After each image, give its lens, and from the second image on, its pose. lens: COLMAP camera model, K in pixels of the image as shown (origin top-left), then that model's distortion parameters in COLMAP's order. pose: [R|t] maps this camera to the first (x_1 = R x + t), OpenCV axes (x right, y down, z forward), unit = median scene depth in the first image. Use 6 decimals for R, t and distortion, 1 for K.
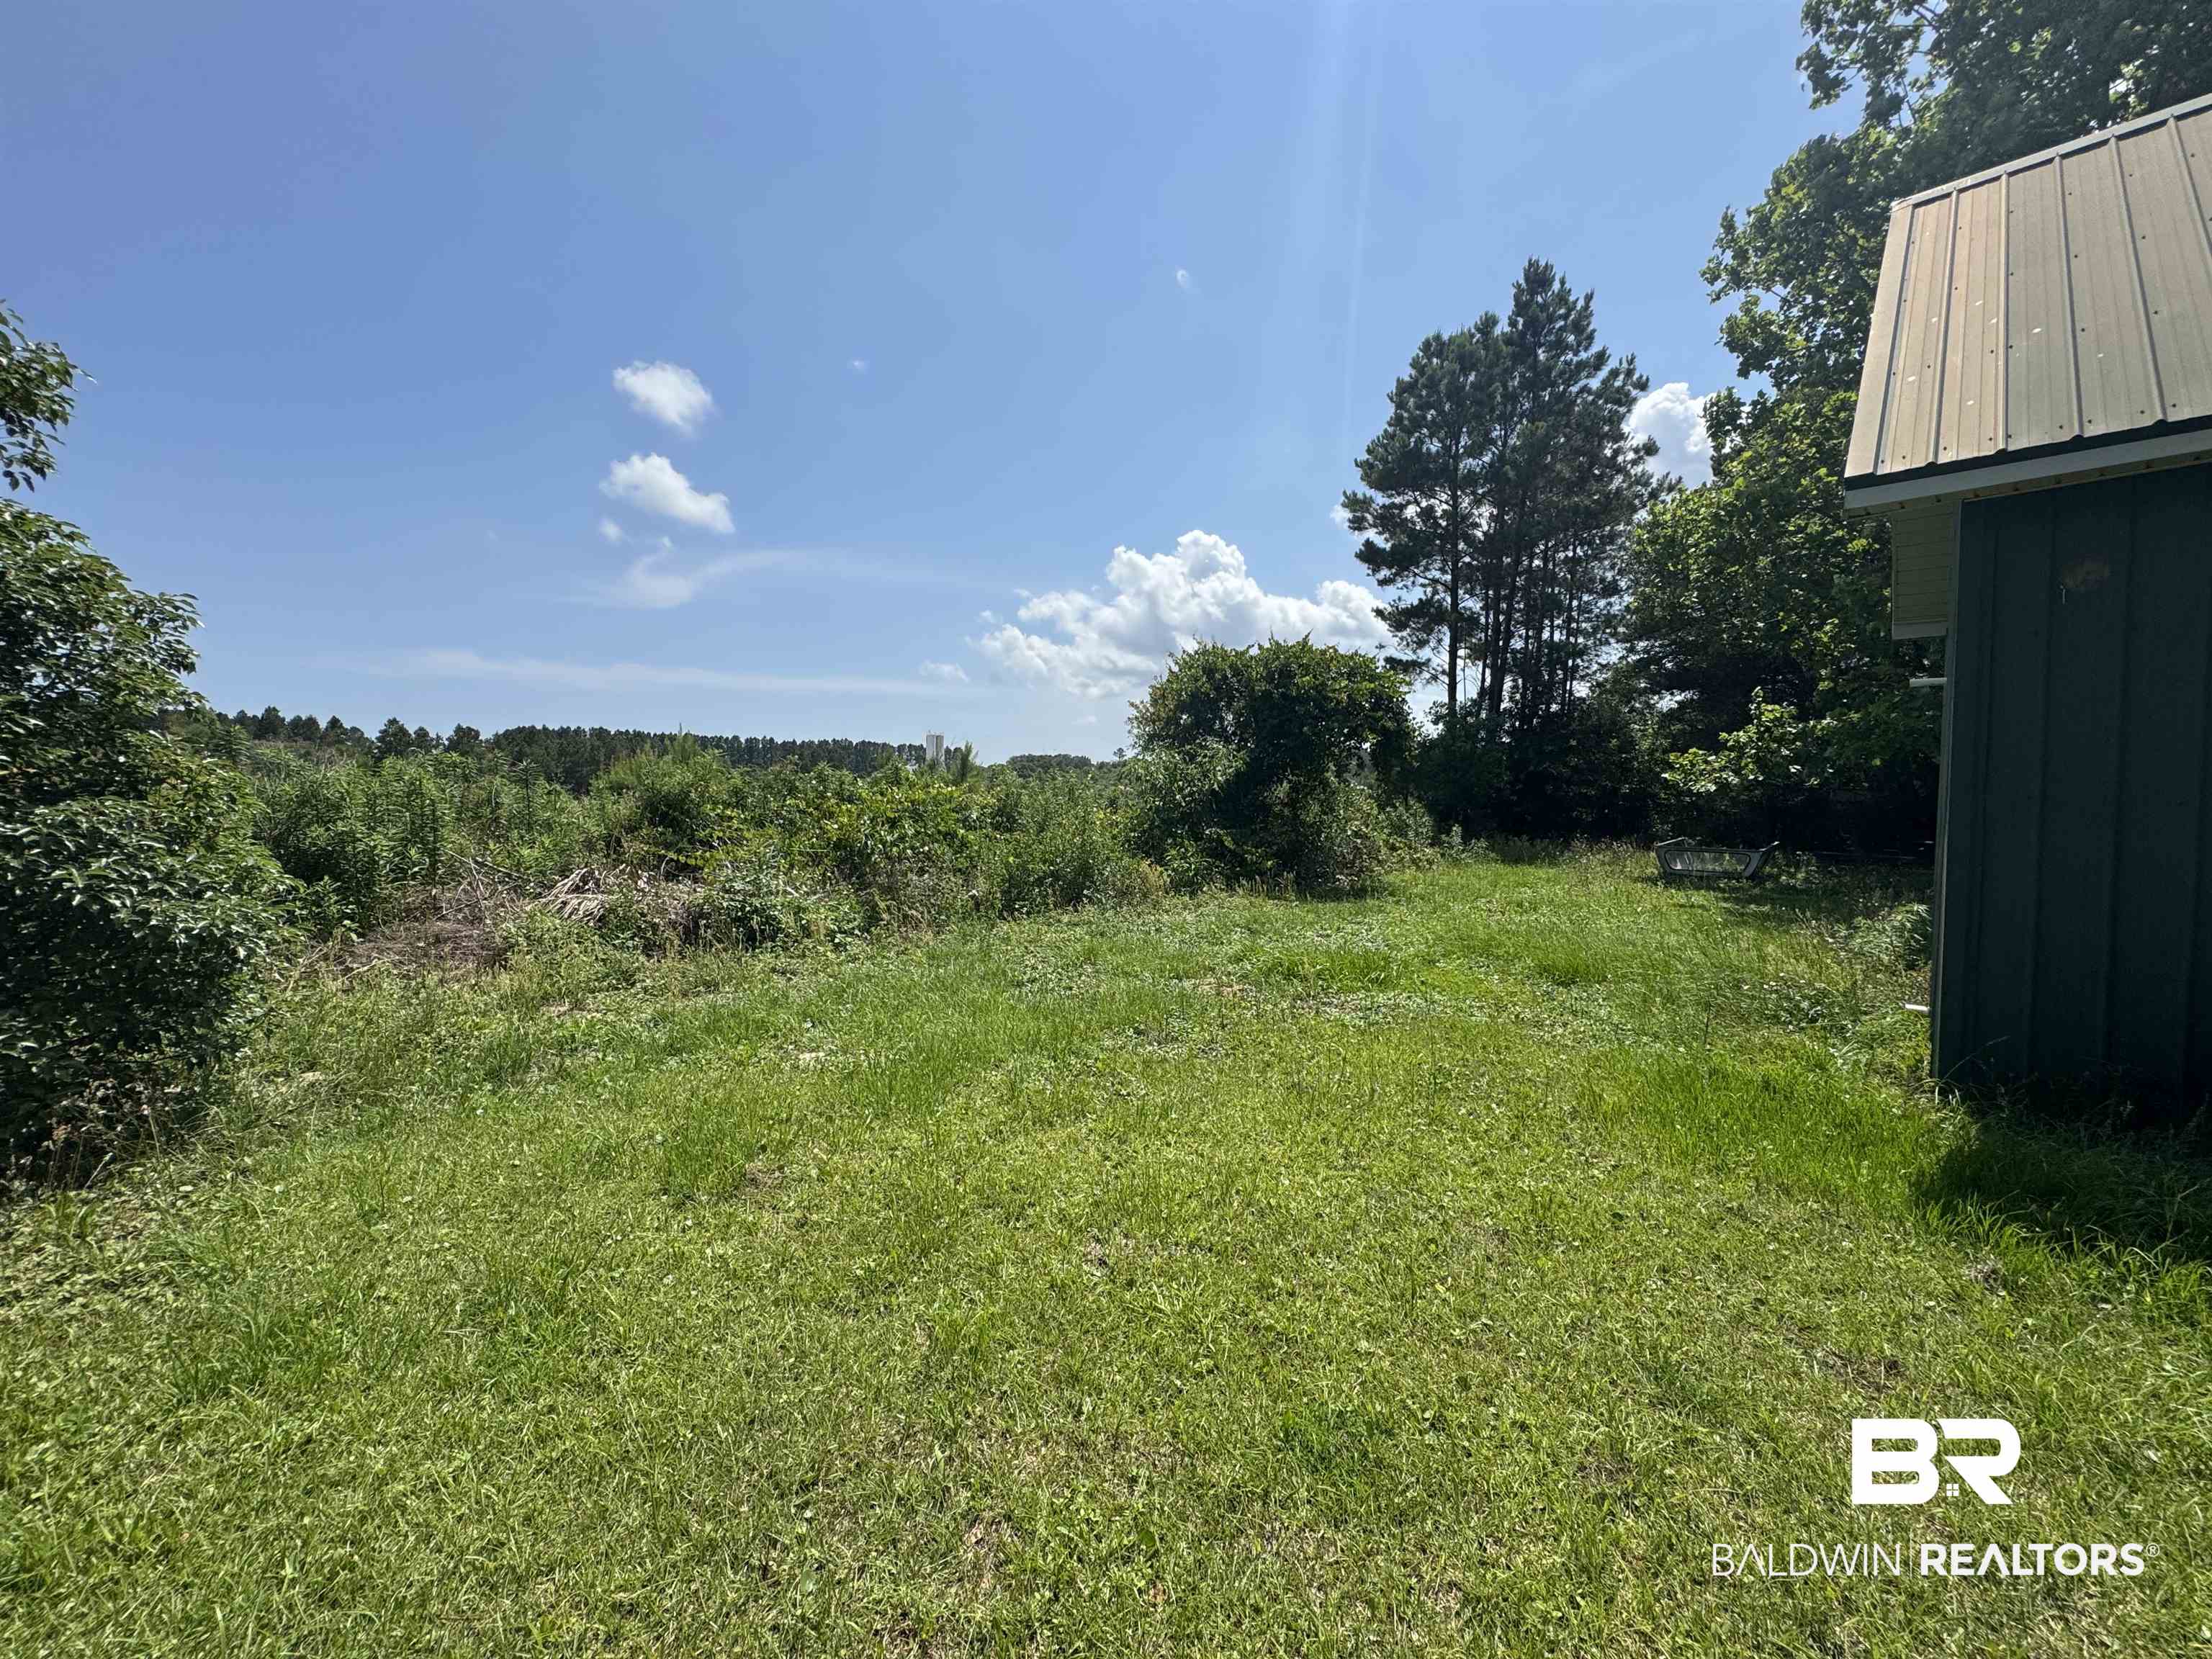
lens RADIAL K [[880.0, 0, 1105.2], [0, 880.0, 827.1], [0, 0, 1]] dist [-0.001271, -0.000061]
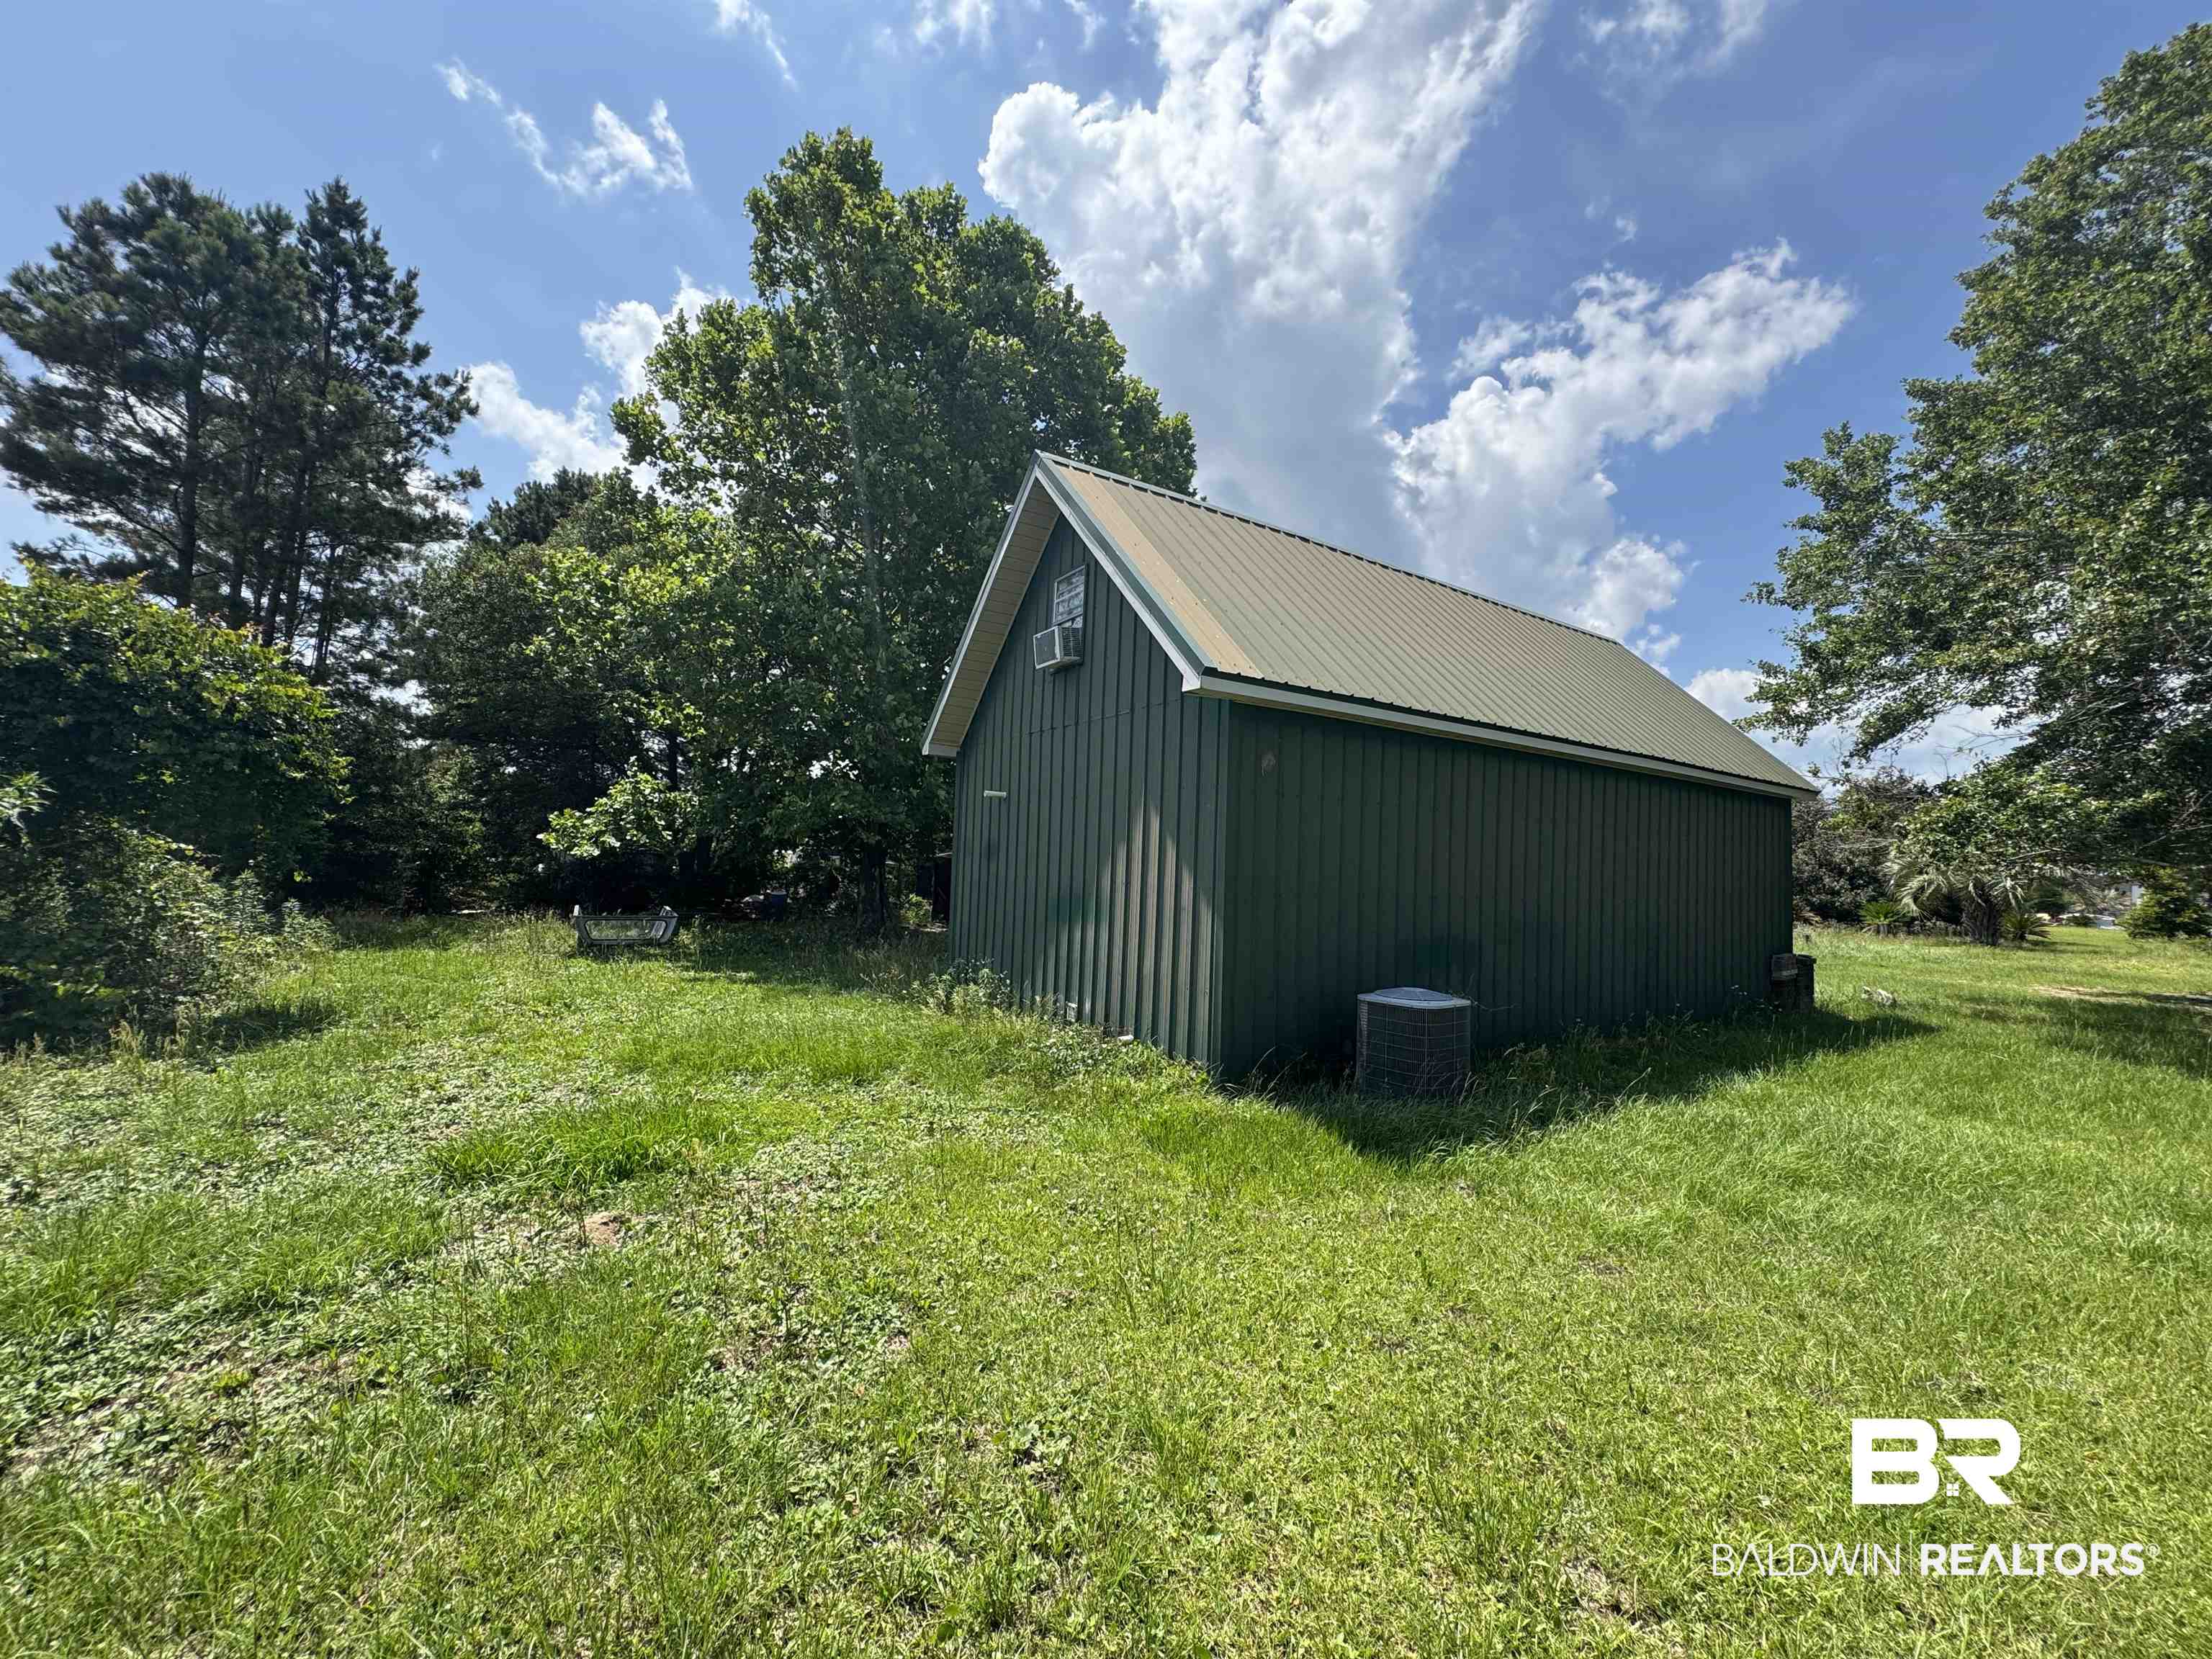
lens RADIAL K [[855.6, 0, 1106.0], [0, 855.6, 829.5], [0, 0, 1]] dist [-0.001123, 0.000134]
pose [[0.213628, 0.026949, 0.976543, -0.102707], [0.022725, 0.999212, -0.032546, -0.019844], [-0.976651, 0.029144, 0.212848, 0.174780]]
